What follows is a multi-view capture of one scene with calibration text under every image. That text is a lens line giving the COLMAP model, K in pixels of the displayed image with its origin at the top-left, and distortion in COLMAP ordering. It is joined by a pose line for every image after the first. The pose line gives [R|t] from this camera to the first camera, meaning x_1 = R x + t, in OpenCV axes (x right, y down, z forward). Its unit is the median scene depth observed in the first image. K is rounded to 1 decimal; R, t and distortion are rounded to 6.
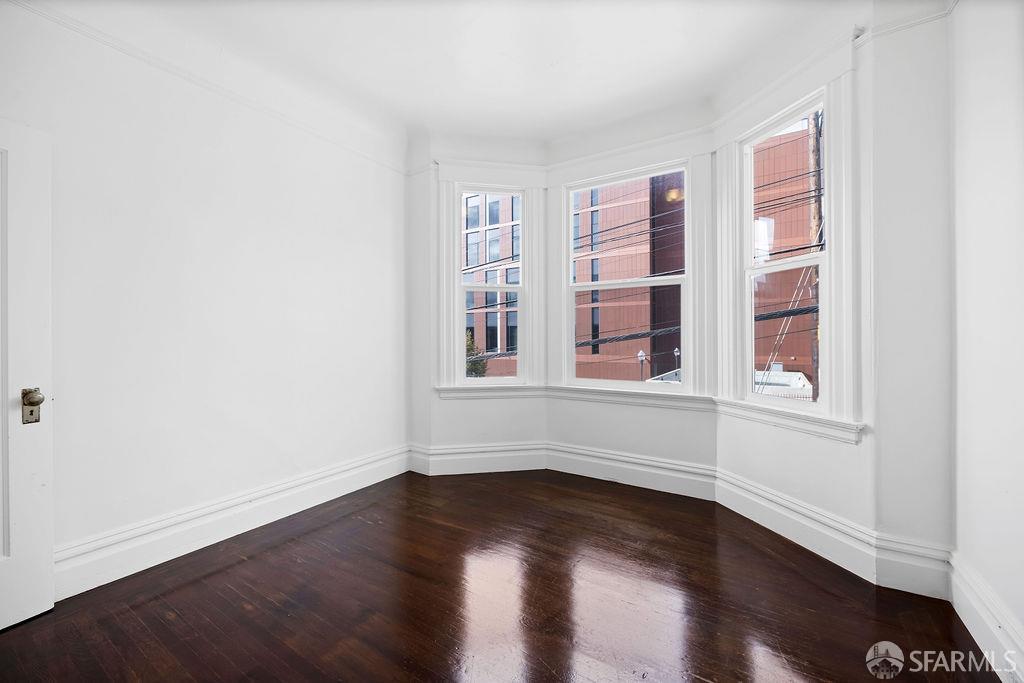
lens RADIAL K [[396.1, 0, 512.0], [0, 396.1, 341.5], [0, 0, 1]] dist [-0.000509, -0.000140]
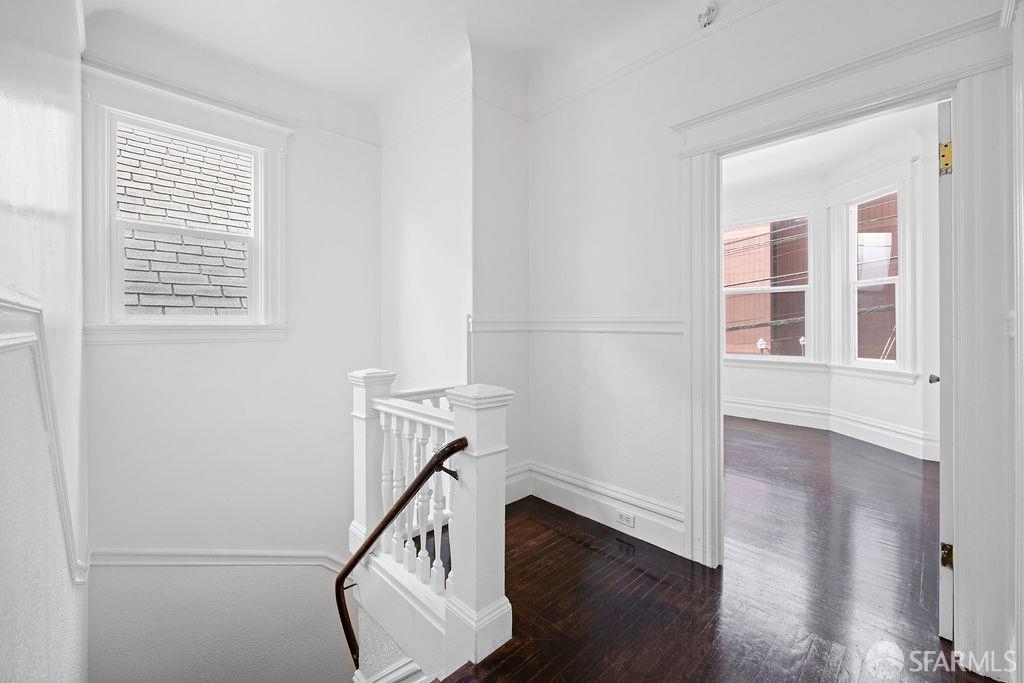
lens RADIAL K [[411.9, 0, 513.7], [0, 411.9, 329.7], [0, 0, 1]] dist [-0.002249, -0.000224]
pose [[0.976686, 0.002312, -0.214661, -0.364435], [-0.002327, 0.999997, 0.000182, 0.007873], [0.214661, 0.000321, 0.976689, -0.871398]]
